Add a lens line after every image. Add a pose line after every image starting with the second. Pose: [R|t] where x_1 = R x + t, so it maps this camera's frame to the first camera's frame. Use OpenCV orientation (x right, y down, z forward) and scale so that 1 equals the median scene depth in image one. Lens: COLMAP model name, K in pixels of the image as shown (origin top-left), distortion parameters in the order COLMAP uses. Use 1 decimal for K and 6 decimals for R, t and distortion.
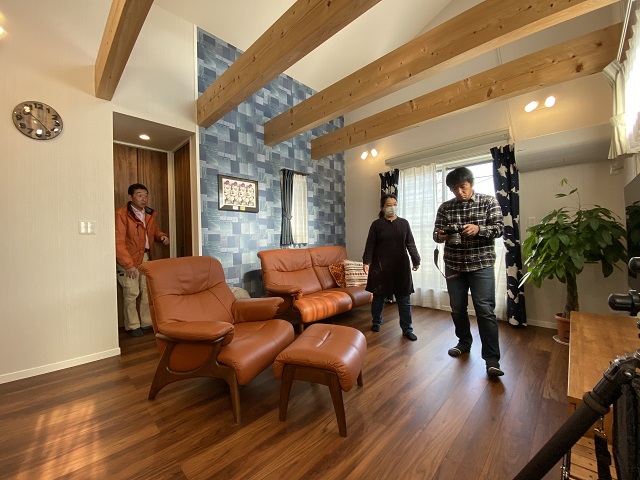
lens RADIAL K [[261.7, 0, 318.3], [0, 261.7, 243.0], [0, 0, 1]] dist [0.014578, -0.022330]
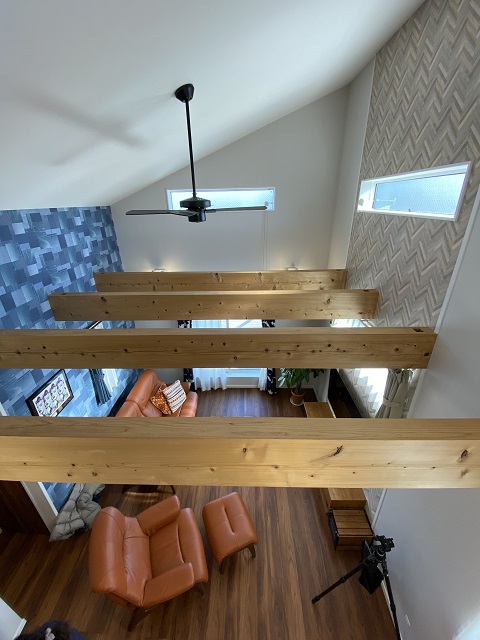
lens RADIAL K [[261.7, 0, 240.0], [0, 261.7, 320.0], [0, 0, 1]] dist [0.014578, -0.022330]
pose [[0.731121, -0.276031, 0.623914, -0.311947], [0.009525, 0.918539, 0.395216, -0.734704], [-0.682181, -0.283008, 0.674192, 0.090802]]
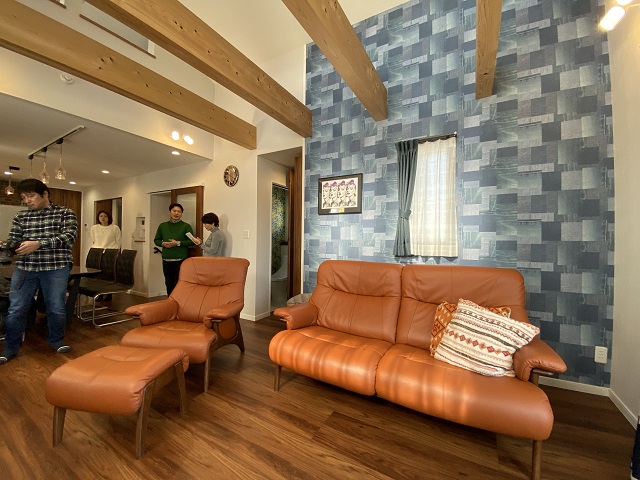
lens RADIAL K [[261.7, 0, 318.3], [0, 261.7, 243.0], [0, 0, 1]] dist [0.014578, -0.022330]
pose [[0.223160, 0.027002, -0.974408, 0.540069], [-0.032711, 0.999261, 0.020199, -0.037834], [0.974233, 0.027366, 0.223878, 0.728871]]
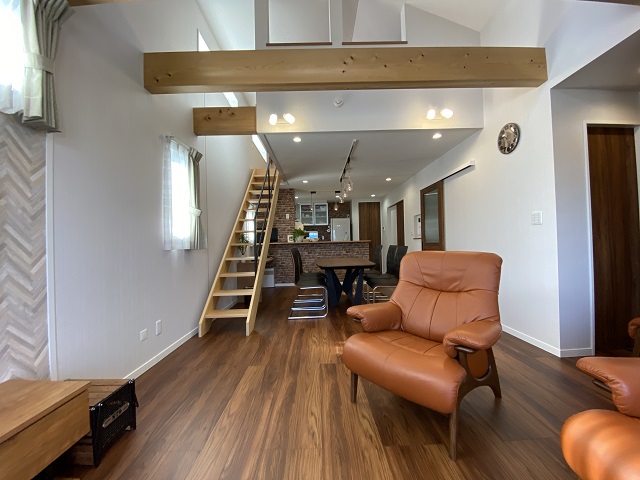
lens RADIAL K [[261.7, 0, 318.3], [0, 261.7, 243.0], [0, 0, 1]] dist [0.014578, -0.022330]
pose [[-0.715573, 0.044072, -0.697146, 0.316231], [0.036160, 0.999007, 0.026039, -0.016079], [0.697602, -0.006576, -0.716456, 0.773581]]
